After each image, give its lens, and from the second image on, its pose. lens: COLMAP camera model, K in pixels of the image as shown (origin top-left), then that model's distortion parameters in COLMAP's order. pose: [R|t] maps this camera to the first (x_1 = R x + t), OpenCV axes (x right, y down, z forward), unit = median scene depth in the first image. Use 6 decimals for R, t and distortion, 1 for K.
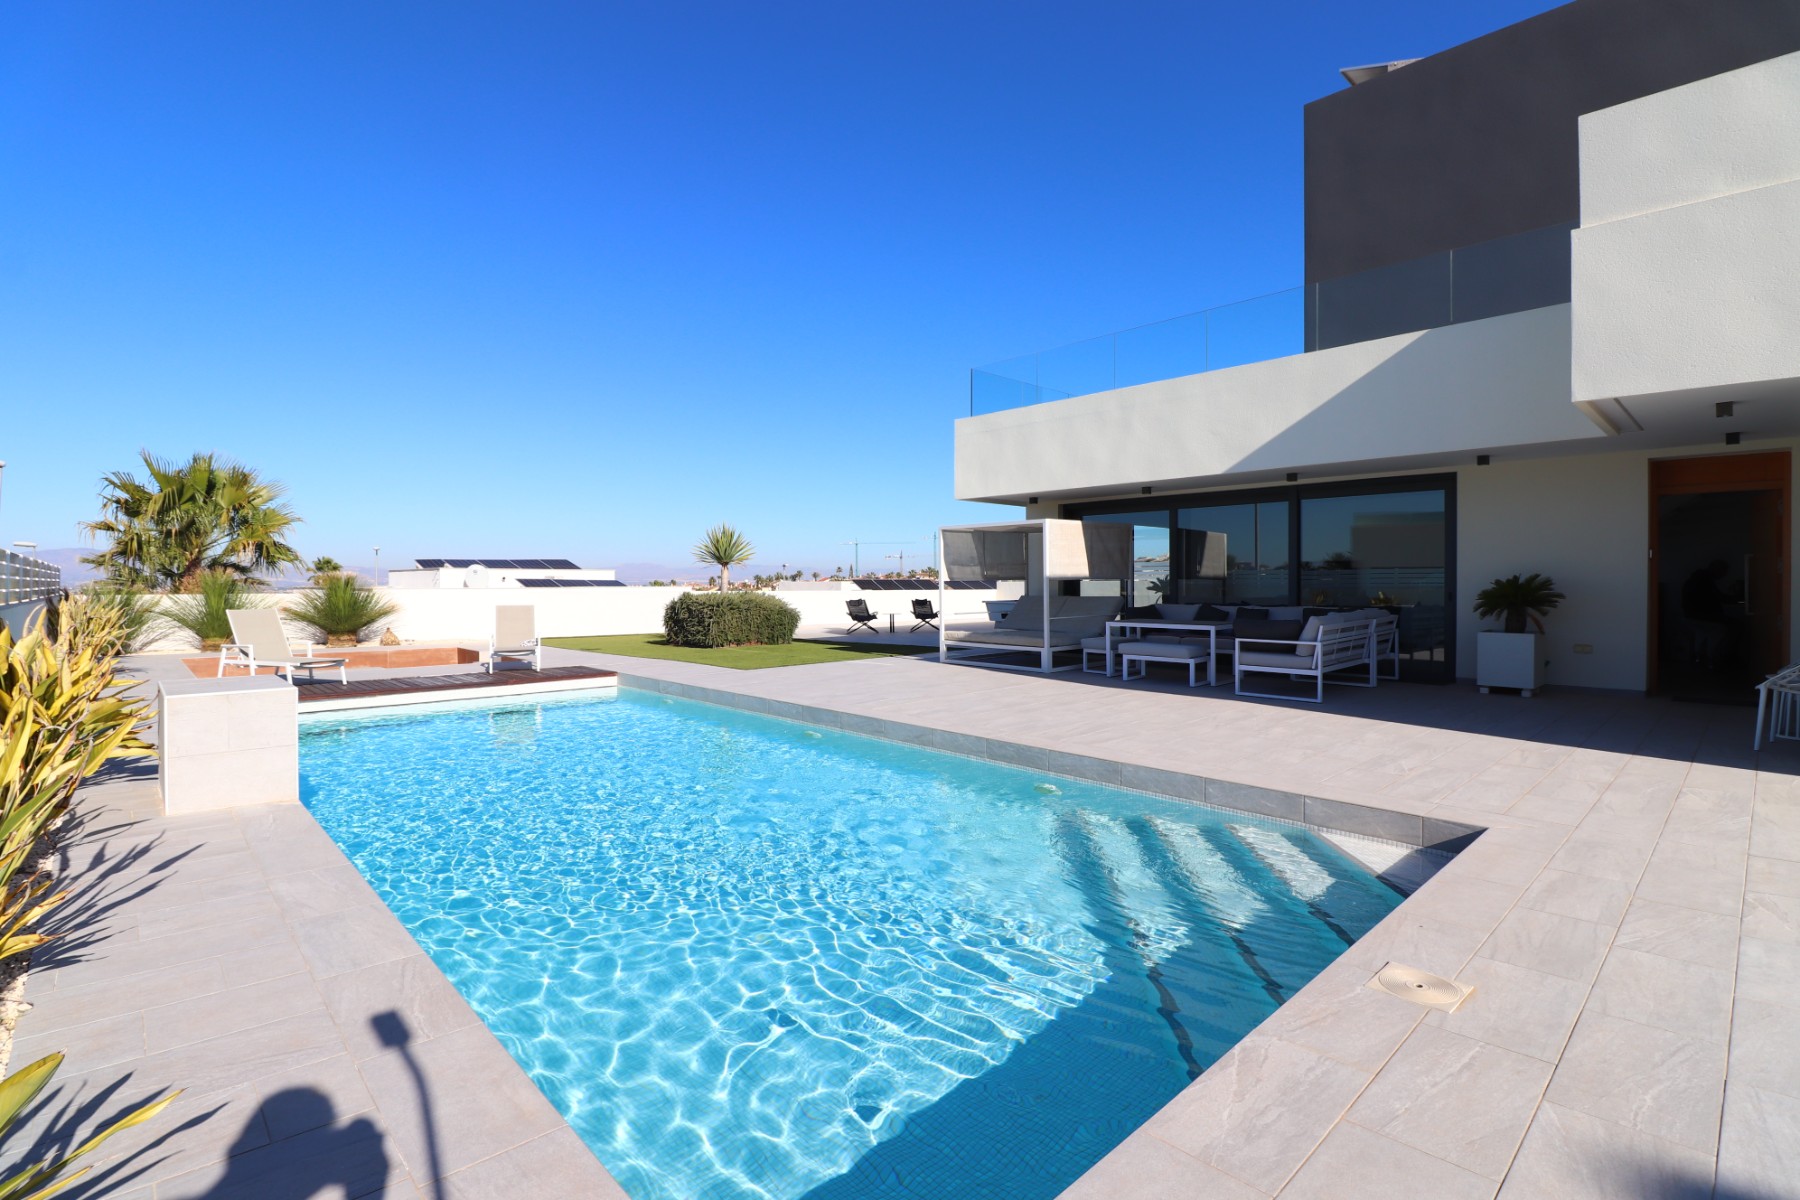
lens RADIAL K [[834.3, 0, 898.4], [0, 834.3, 584.2], [0, 0, 1]] dist [-0.000513, -0.013191]
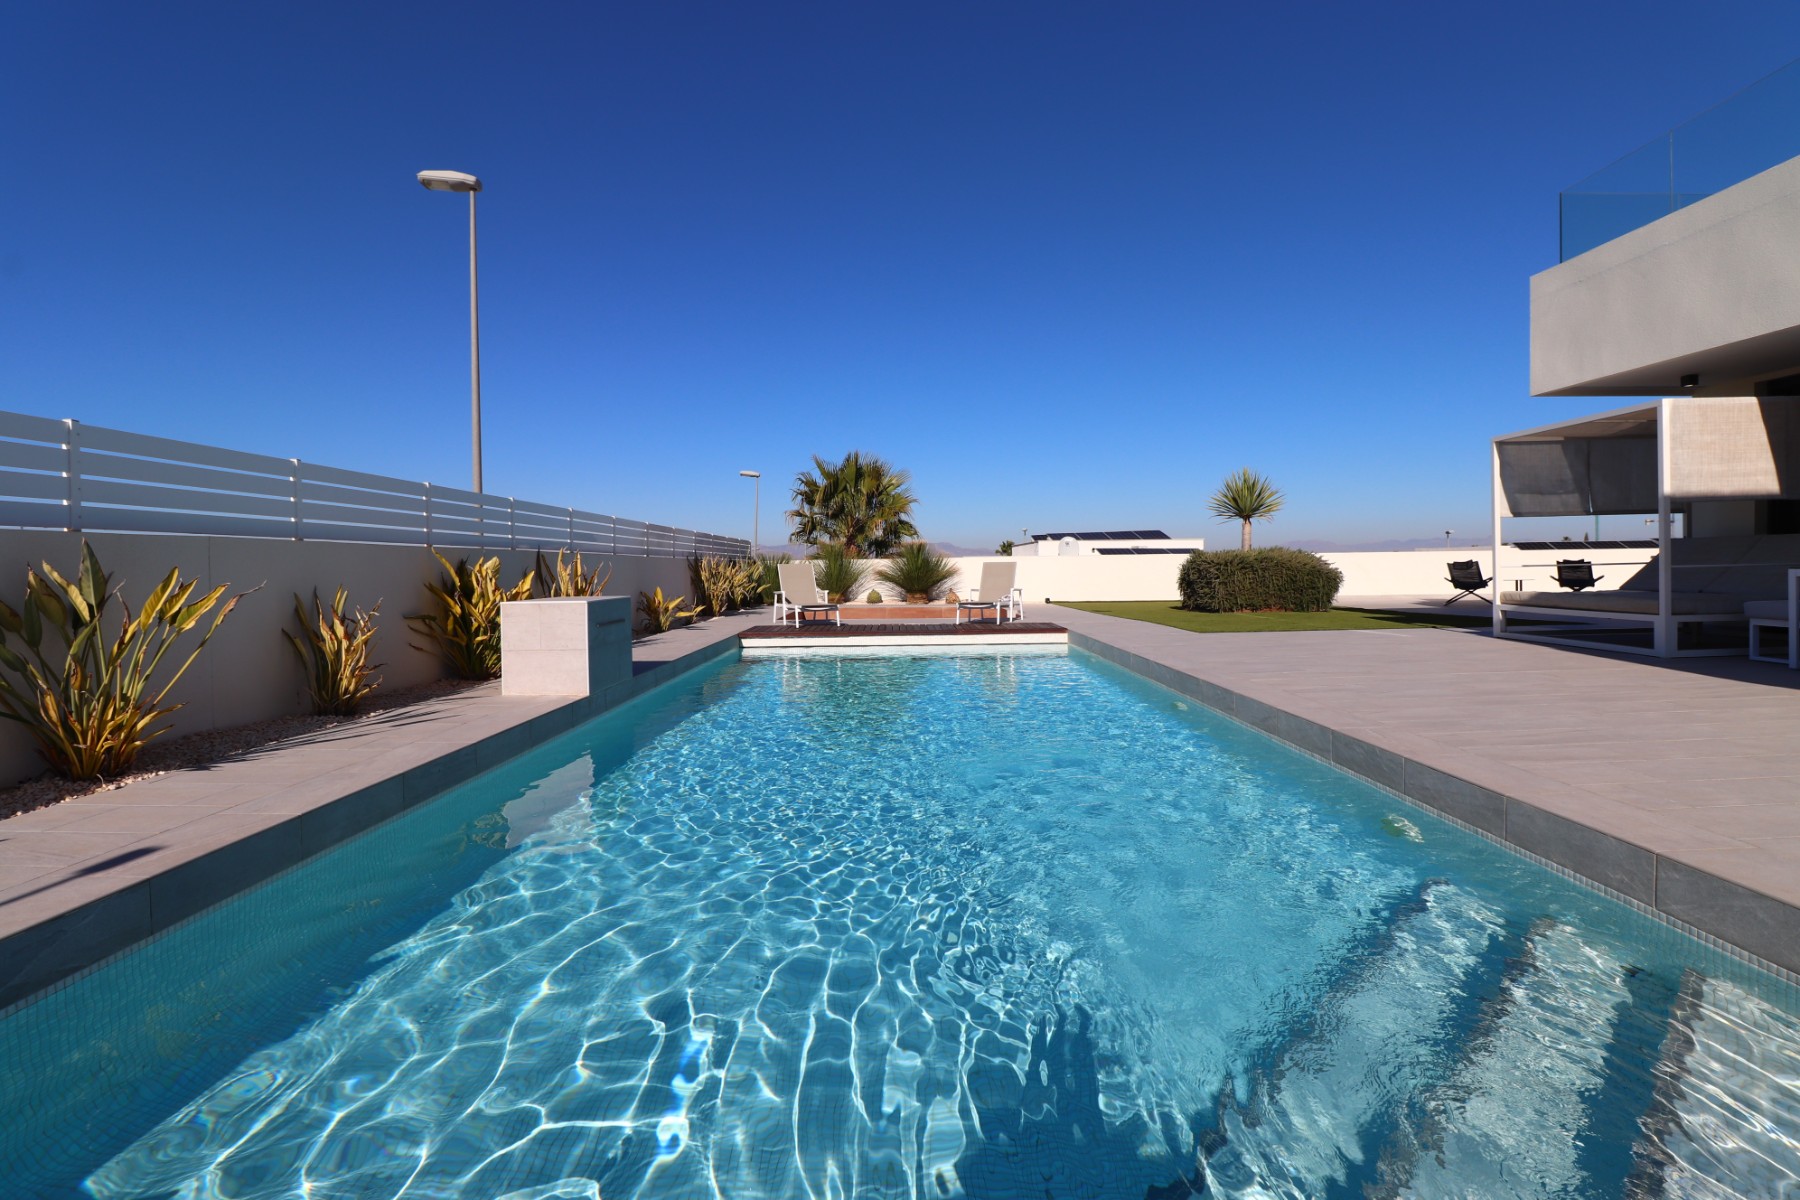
lens RADIAL K [[831.4, 0, 930.2], [0, 831.4, 583.7], [0, 0, 1]] dist [0.000943, -0.014652]
pose [[0.727501, 0.003591, -0.686097, 0.153639], [0.009840, 0.999829, 0.015667, 0.029627], [0.686036, -0.018149, 0.727342, 0.162047]]
